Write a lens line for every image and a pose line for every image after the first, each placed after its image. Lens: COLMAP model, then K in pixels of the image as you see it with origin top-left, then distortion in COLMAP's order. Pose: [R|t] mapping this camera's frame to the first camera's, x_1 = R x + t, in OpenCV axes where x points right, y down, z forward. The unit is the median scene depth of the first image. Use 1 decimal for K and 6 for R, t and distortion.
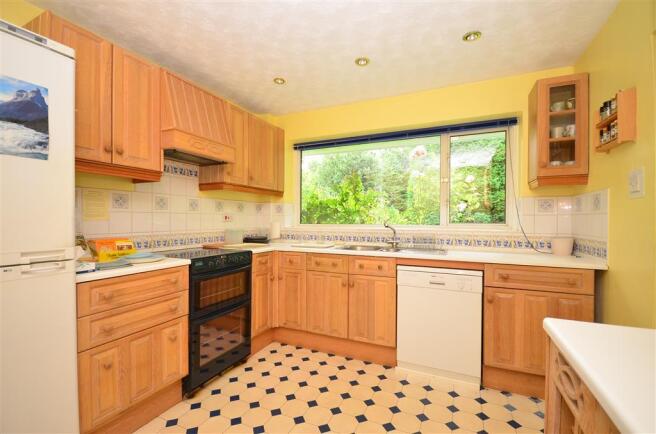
lens RADIAL K [[285.8, 0, 330.9], [0, 285.8, 220.3], [0, 0, 1]] dist [0.000346, 0.000176]
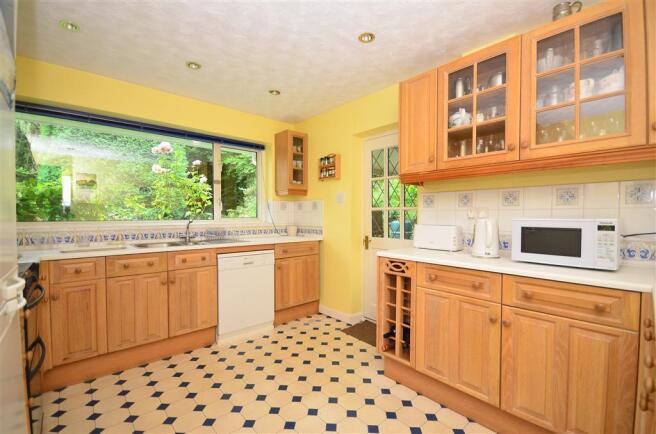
lens RADIAL K [[285.8, 0, 331.7], [0, 285.8, 217.4], [0, 0, 1]] dist [0.000346, 0.000176]
pose [[0.403119, -0.009776, 0.915095, -0.636342], [0.003514, 0.999952, 0.009134, -0.002138], [-0.915141, -0.000466, 0.403134, 0.103135]]
